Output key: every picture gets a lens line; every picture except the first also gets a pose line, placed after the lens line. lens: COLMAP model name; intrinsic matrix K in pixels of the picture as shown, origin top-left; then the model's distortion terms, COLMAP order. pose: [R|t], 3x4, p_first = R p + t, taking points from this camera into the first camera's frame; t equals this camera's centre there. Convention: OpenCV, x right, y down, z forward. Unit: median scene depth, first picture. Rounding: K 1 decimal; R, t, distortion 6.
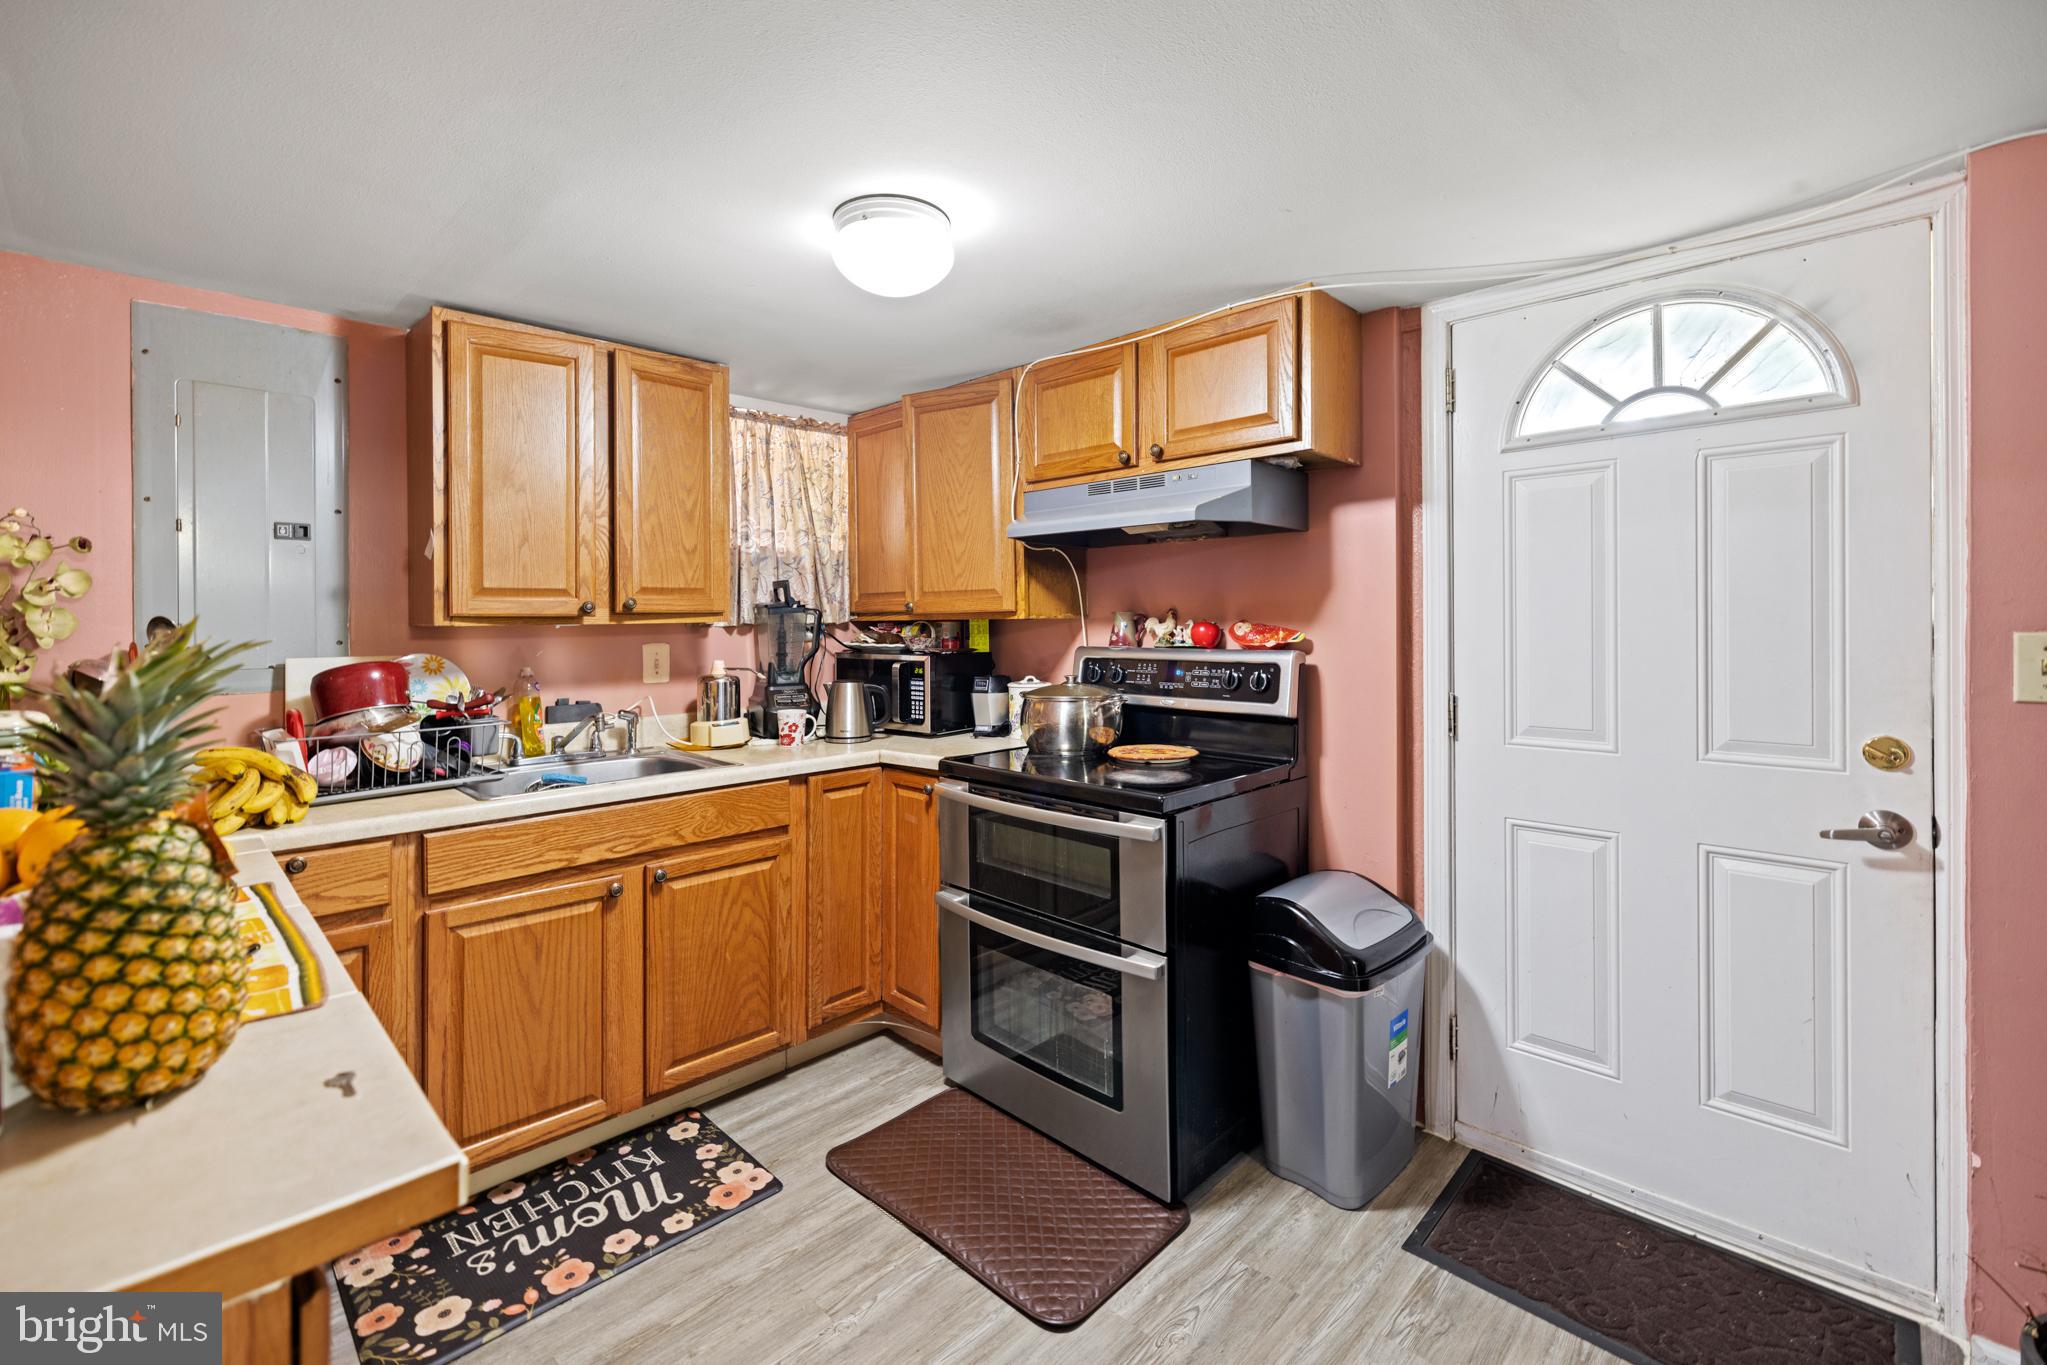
lens RADIAL K [[899.5, 0, 1018.6], [0, 899.5, 616.8], [0, 0, 1]] dist [0.000208, -0.000089]
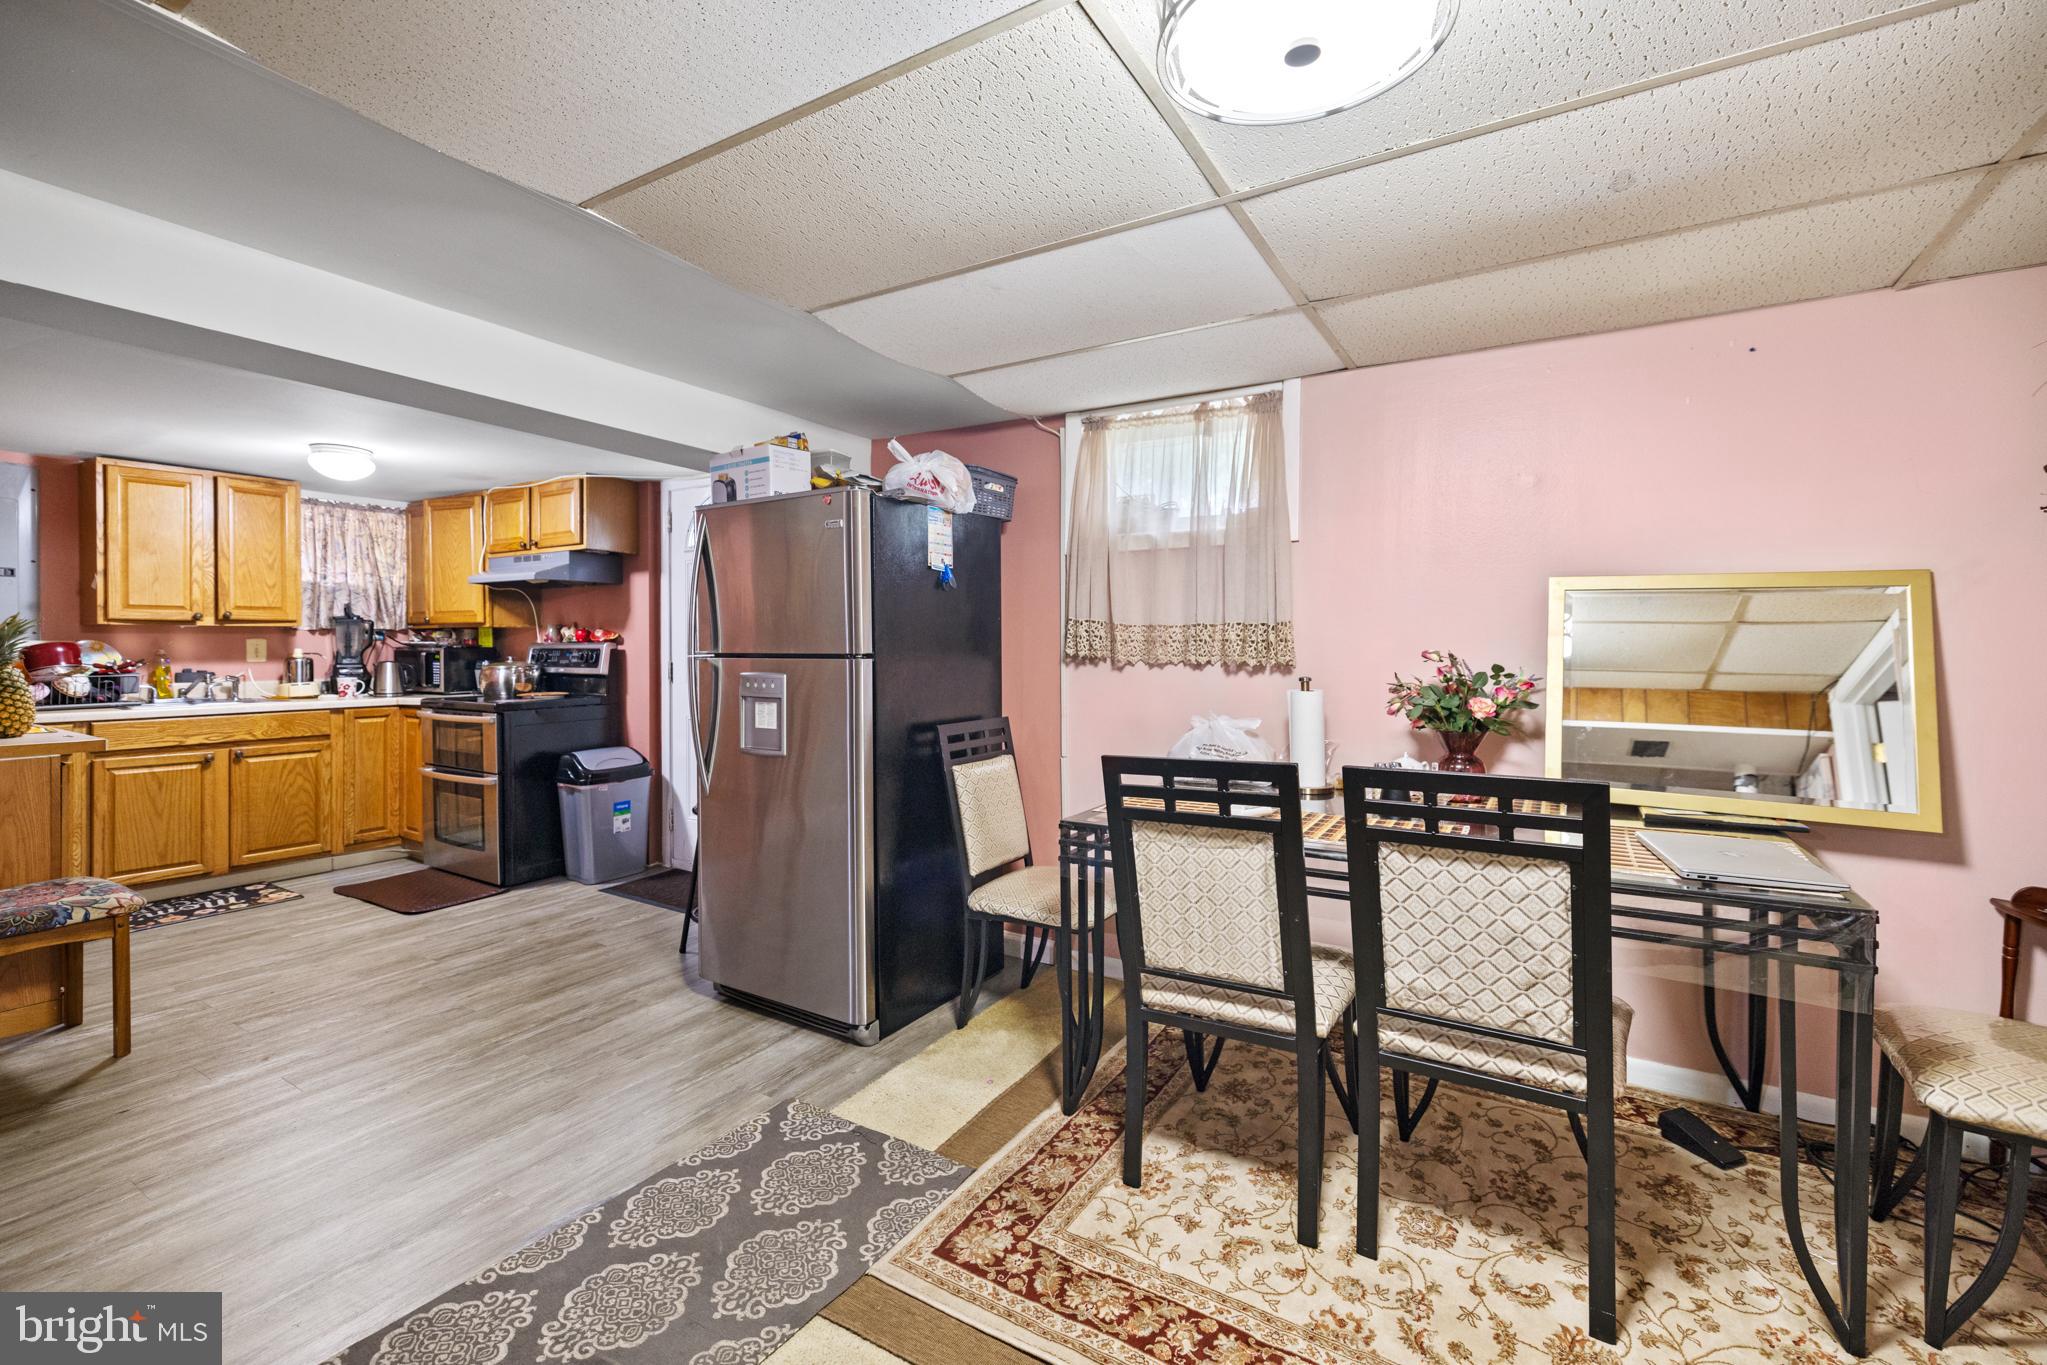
lens RADIAL K [[874.1, 0, 1026.3], [0, 874.1, 650.1], [0, 0, 1]] dist [0.000077, -0.000217]
pose [[0.970928, 0.006123, 0.239294, 0.724227], [-0.008018, 0.999944, 0.006949, 0.032441], [-0.239238, -0.008666, 0.970922, -1.123202]]
